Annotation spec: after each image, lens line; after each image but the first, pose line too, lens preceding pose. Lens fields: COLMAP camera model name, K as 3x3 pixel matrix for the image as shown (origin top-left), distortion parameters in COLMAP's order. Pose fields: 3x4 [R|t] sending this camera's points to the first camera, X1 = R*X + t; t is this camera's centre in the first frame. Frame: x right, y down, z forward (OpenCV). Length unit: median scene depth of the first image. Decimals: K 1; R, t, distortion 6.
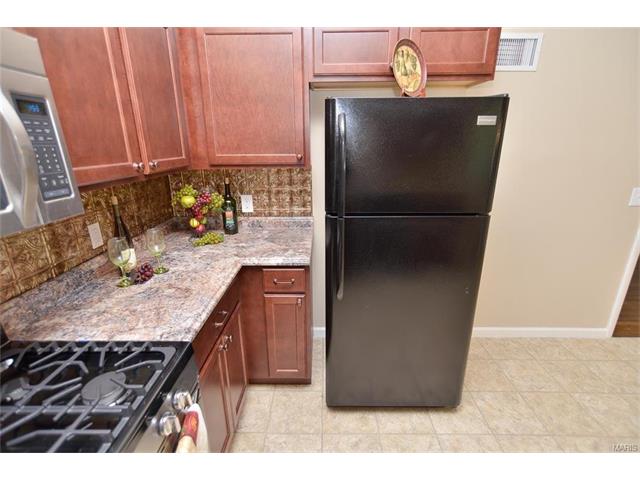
lens RADIAL K [[311.9, 0, 320.0], [0, 311.9, 240.0], [0, 0, 1]] dist [-0.028084, 0.020825]
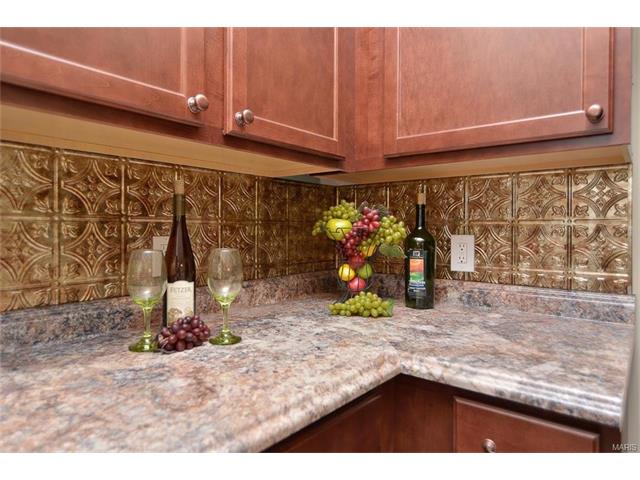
lens RADIAL K [[405.3, 0, 319.4], [0, 405.3, 231.9], [0, 0, 1]] dist [-0.009547, 0.001220]
pose [[0.780886, 0.013646, -0.624524, -0.019346], [-0.196873, 0.954188, -0.225314, 0.043424], [0.592838, 0.298897, 0.747799, 0.466883]]
